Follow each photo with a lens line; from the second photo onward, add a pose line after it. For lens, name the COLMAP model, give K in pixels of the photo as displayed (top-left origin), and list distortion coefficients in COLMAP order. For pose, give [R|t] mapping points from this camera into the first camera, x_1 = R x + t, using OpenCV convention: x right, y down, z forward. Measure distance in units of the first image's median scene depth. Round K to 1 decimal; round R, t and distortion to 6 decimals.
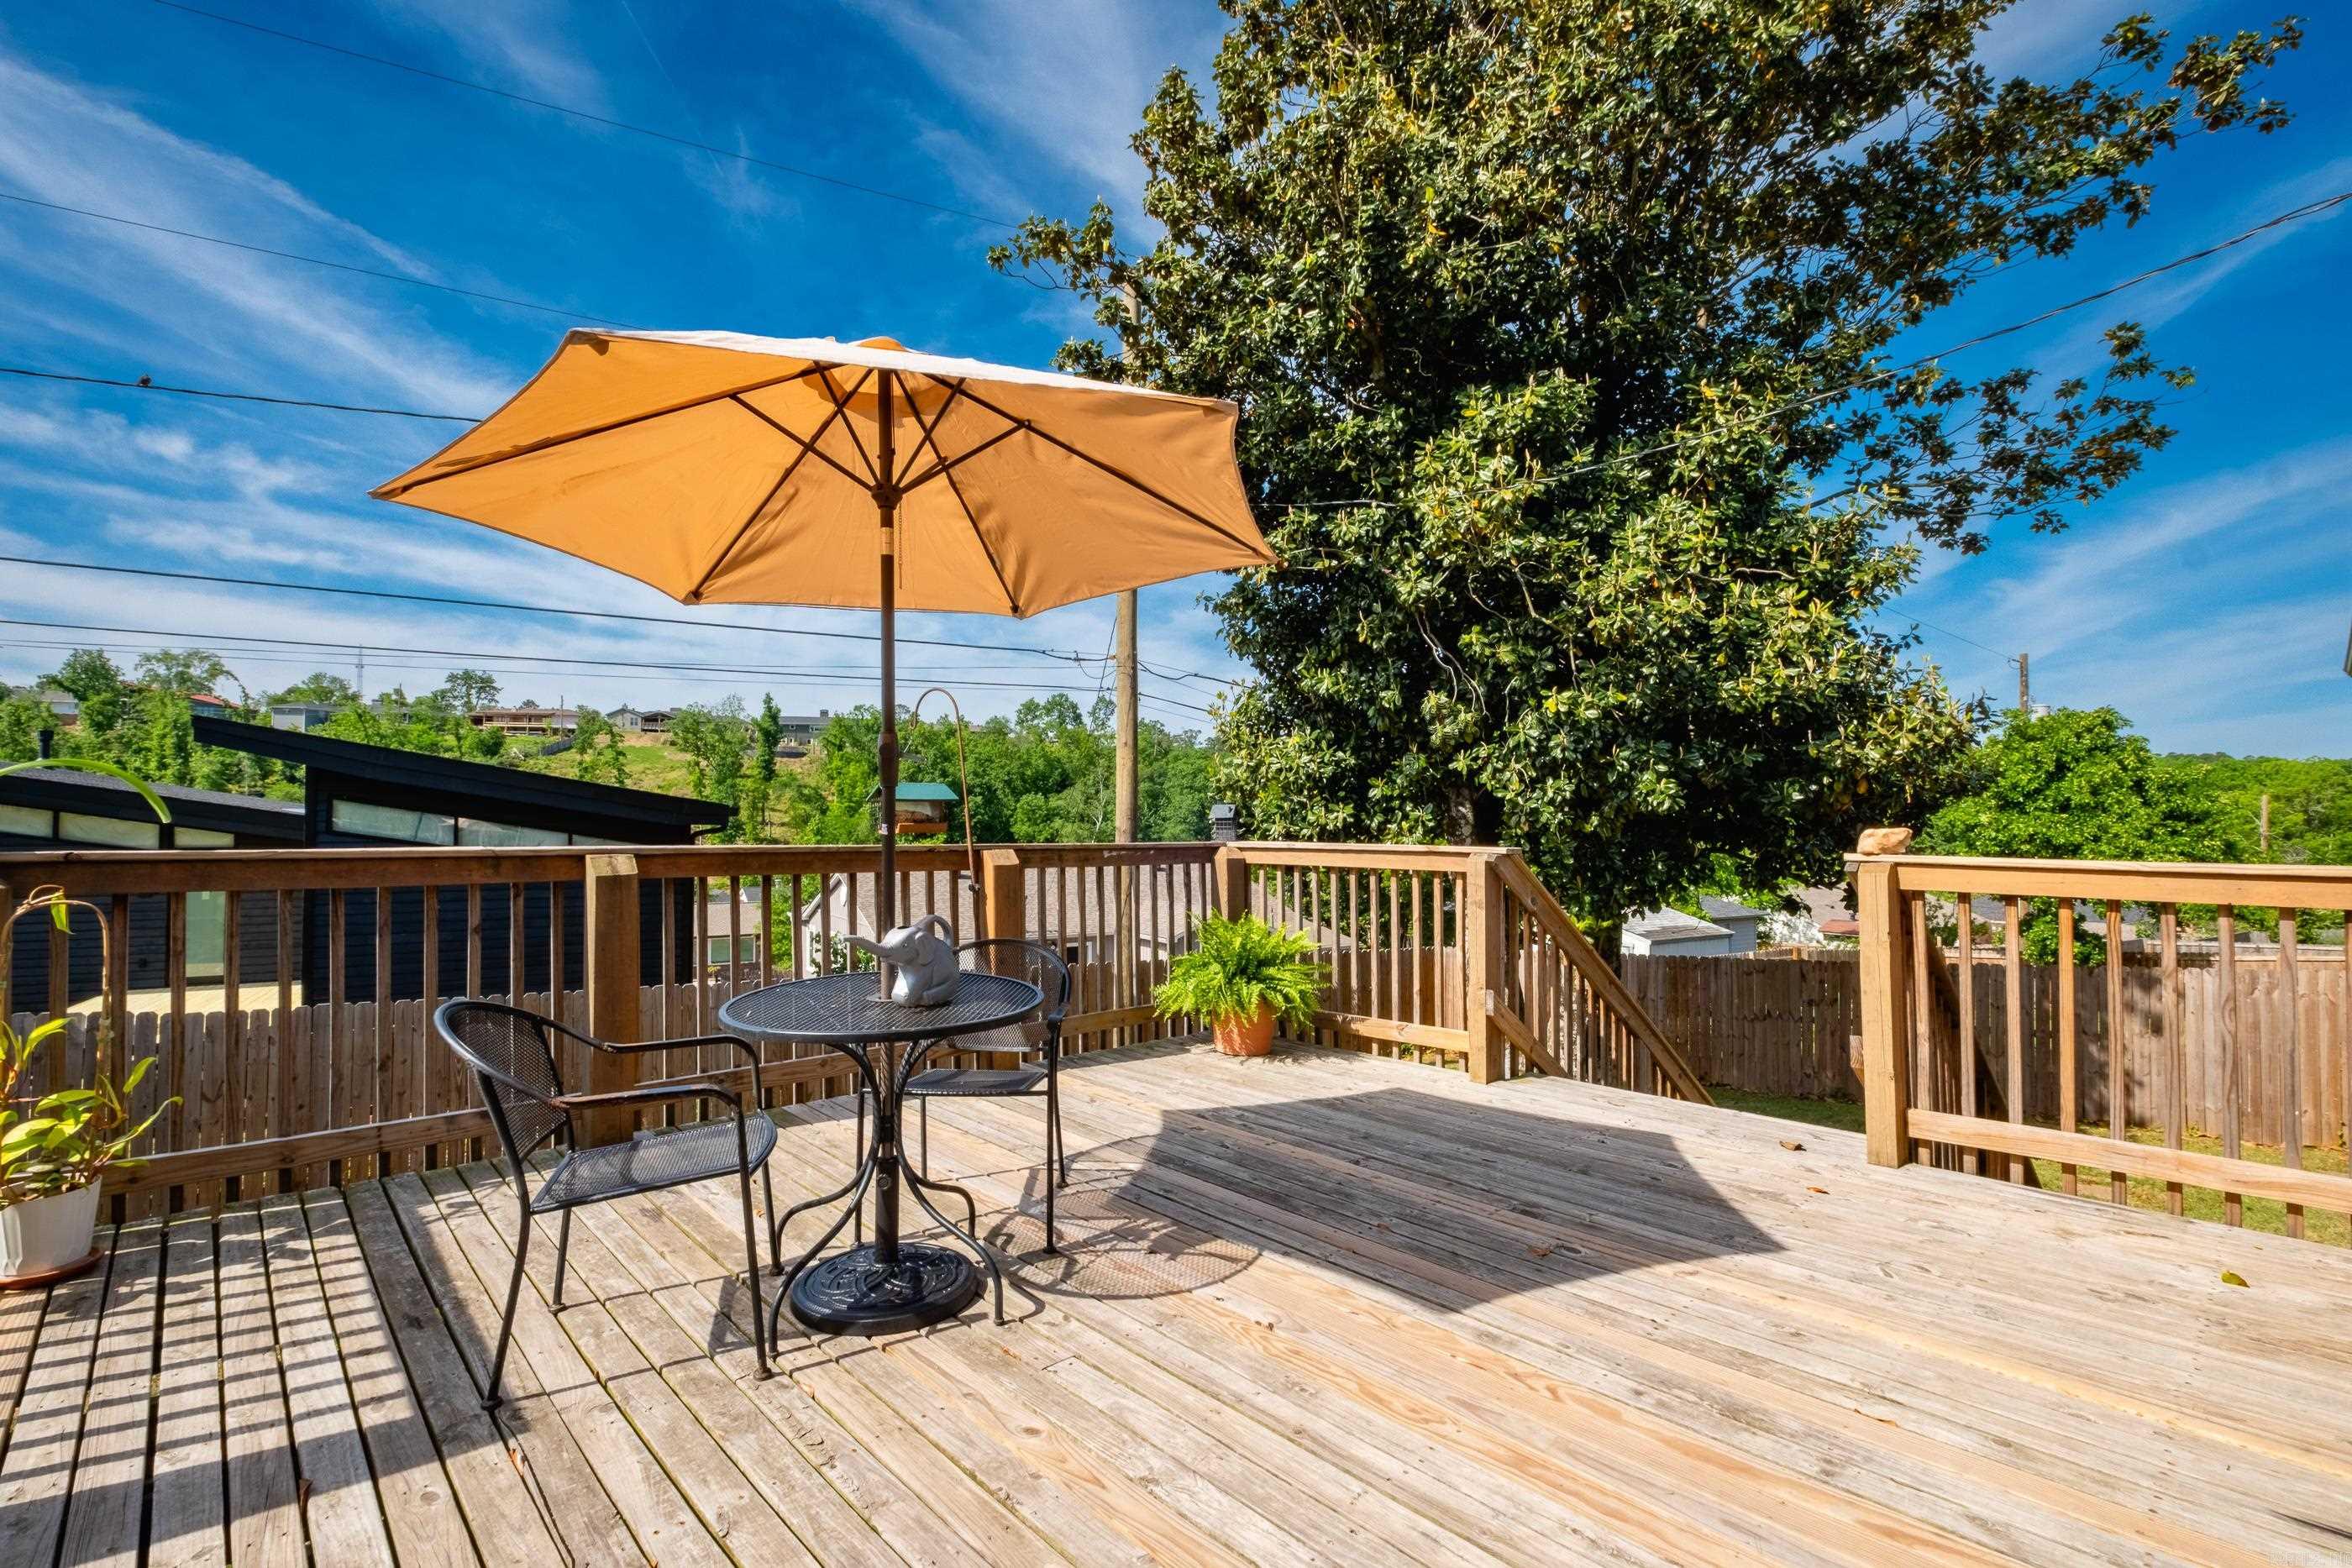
lens RADIAL K [[1056.3, 0, 1168.7], [0, 1056.3, 790.6], [0, 0, 1]] dist [0.009037, -0.007635]
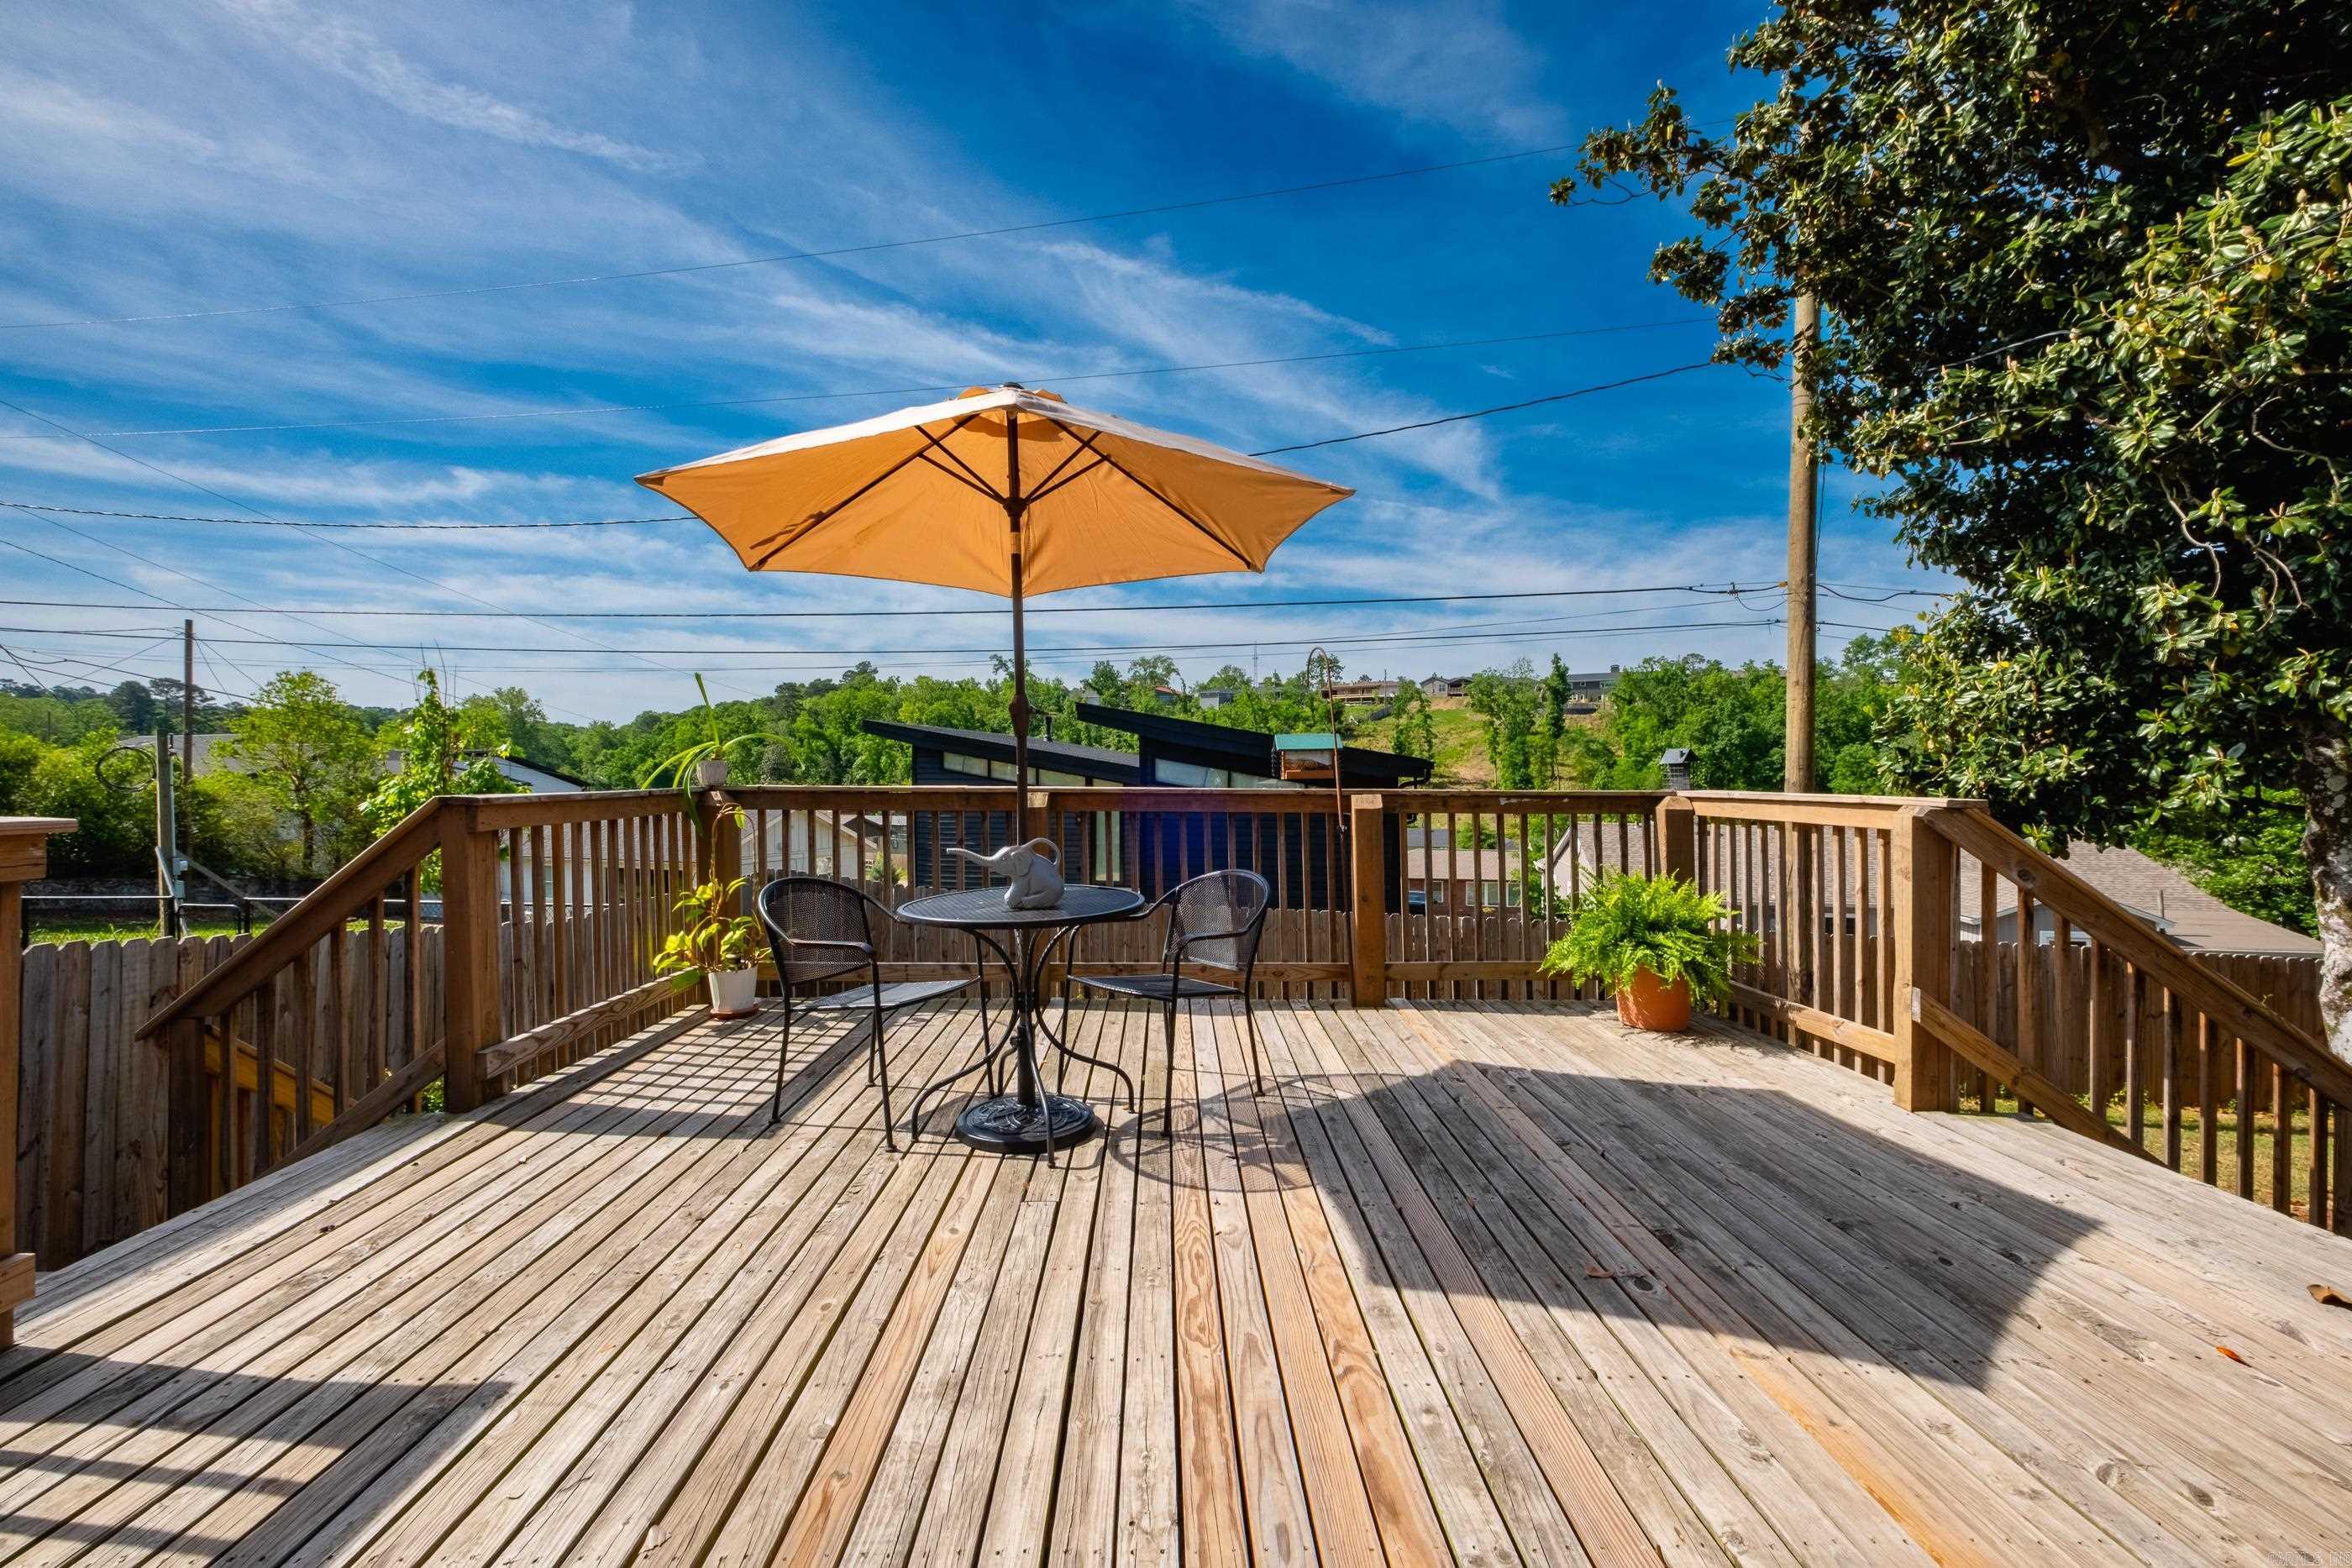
lens RADIAL K [[1009.1, 0, 1176.9], [0, 1009.1, 777.7], [0, 0, 1]] dist [0.000286, -0.000553]
pose [[0.747772, 0.000492, -0.663956, 0.382671], [0.020025, 0.999528, 0.023293, 0.012203], [0.663654, -0.030714, 0.747409, 0.119104]]
